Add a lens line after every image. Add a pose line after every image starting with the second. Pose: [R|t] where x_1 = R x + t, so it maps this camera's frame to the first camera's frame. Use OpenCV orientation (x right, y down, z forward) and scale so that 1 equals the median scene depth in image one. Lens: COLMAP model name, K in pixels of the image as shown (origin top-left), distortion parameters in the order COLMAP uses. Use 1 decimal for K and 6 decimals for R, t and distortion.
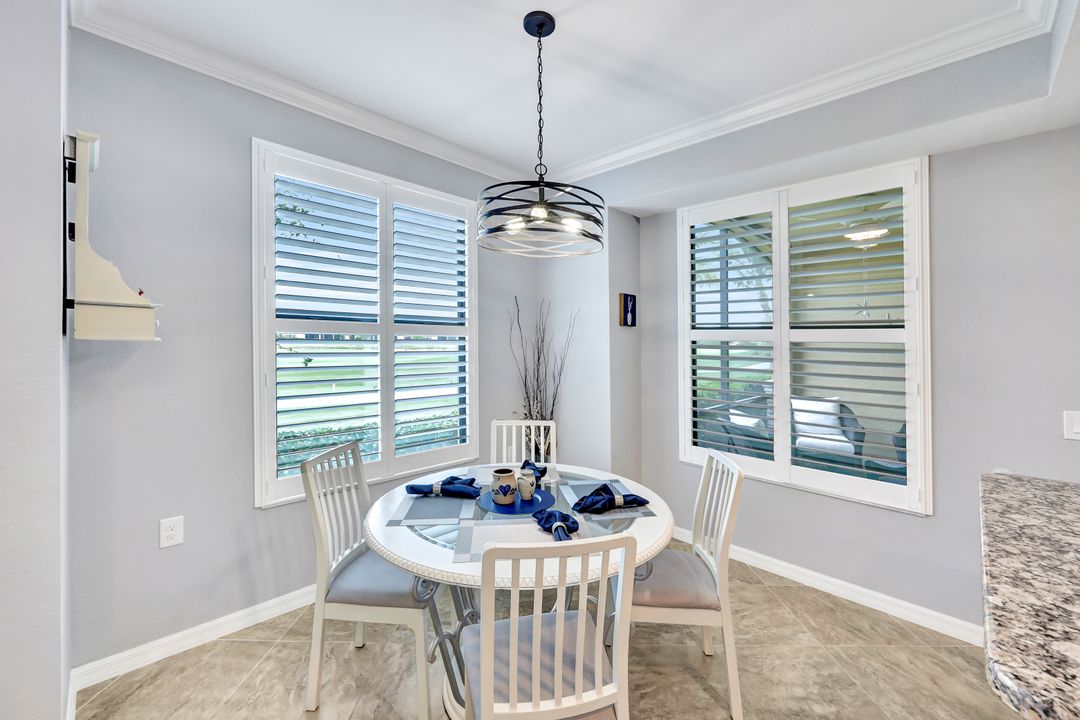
lens RADIAL K [[439.5, 0, 540.1], [0, 439.5, 351.3], [0, 0, 1]] dist [-0.003974, -0.000225]
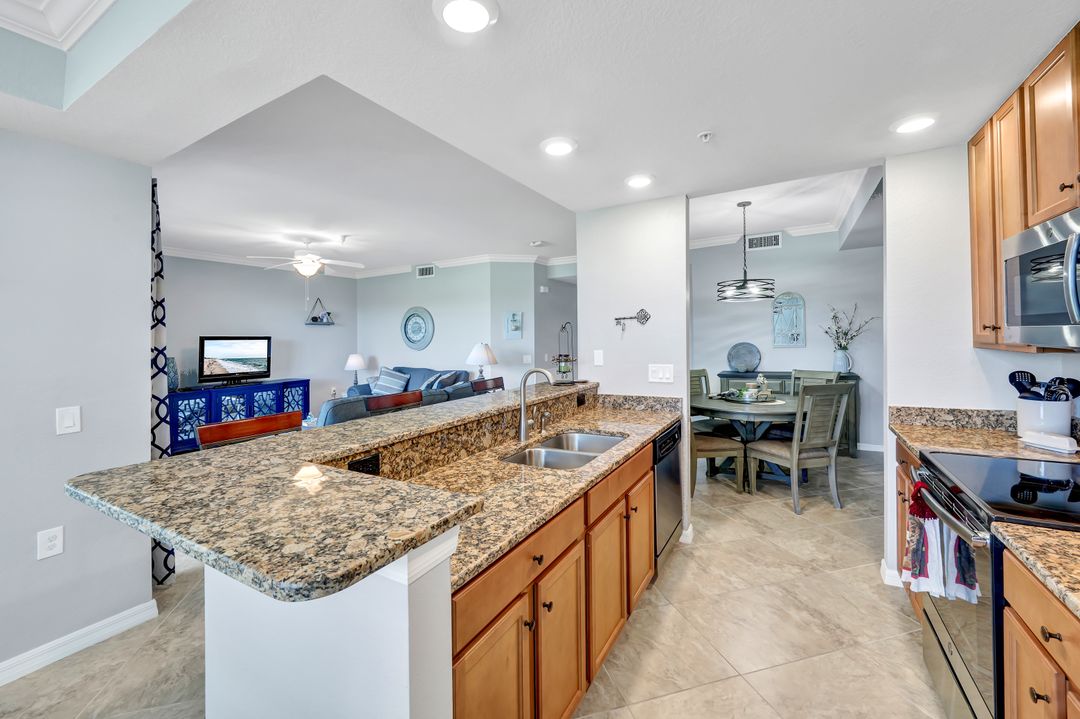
lens RADIAL K [[435.2, 0, 534.0], [0, 435.2, 329.5], [0, 0, 1]] dist [-0.001905, -0.000188]
pose [[-0.242359, 0.007590, 0.970157, -0.084167], [0.043555, 0.999046, 0.003064, -0.007131], [-0.969209, 0.042998, -0.242458, 0.098590]]
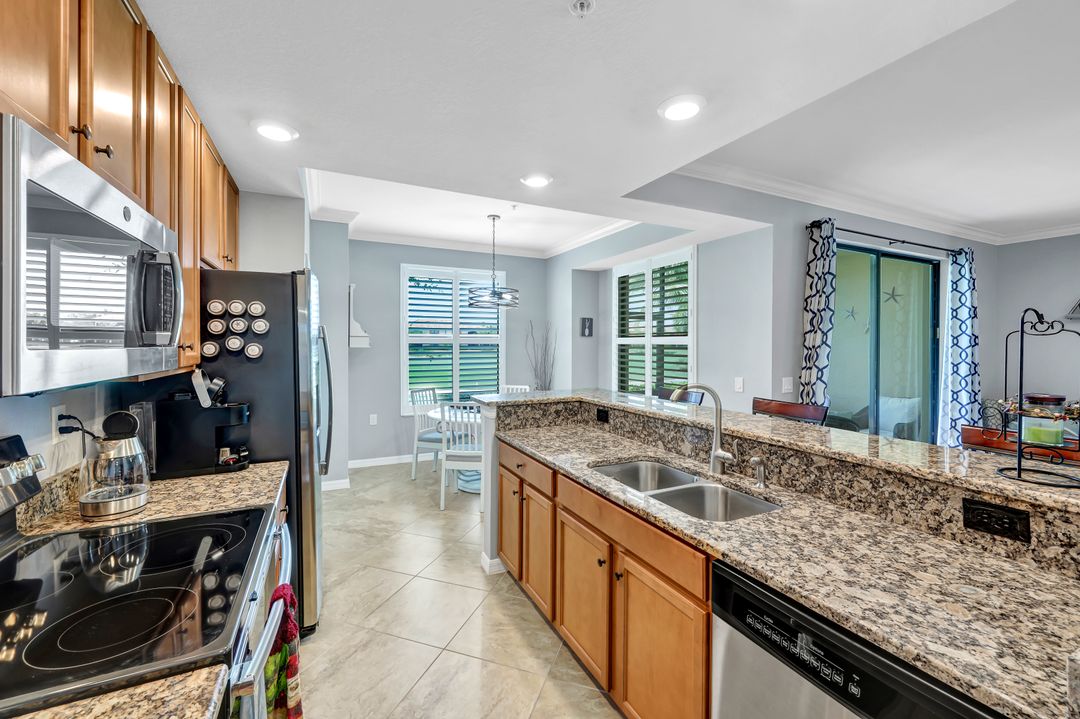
lens RADIAL K [[438.5, 0, 533.9], [0, 438.5, 349.1], [0, 0, 1]] dist [-0.003013, -0.000136]
pose [[0.938020, -0.011871, -0.346378, 0.899728], [0.006435, 0.999837, -0.016841, 0.033089], [0.346522, 0.013568, 0.937944, -1.045407]]
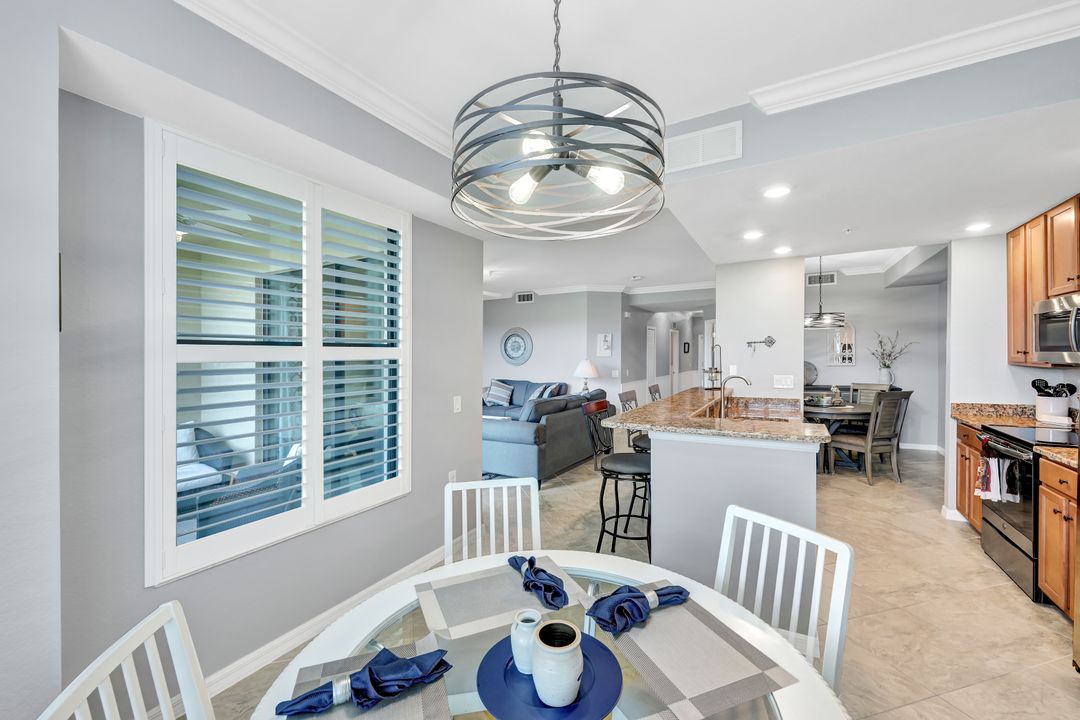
lens RADIAL K [[433.7, 0, 547.3], [0, 433.7, 349.9], [0, 0, 1]] dist [-0.001279, -0.000384]
pose [[-0.262283, -0.000802, 0.964991, -0.446835], [0.031962, 0.999444, 0.009517, -0.042630], [-0.964462, 0.033339, -0.262112, 0.924454]]
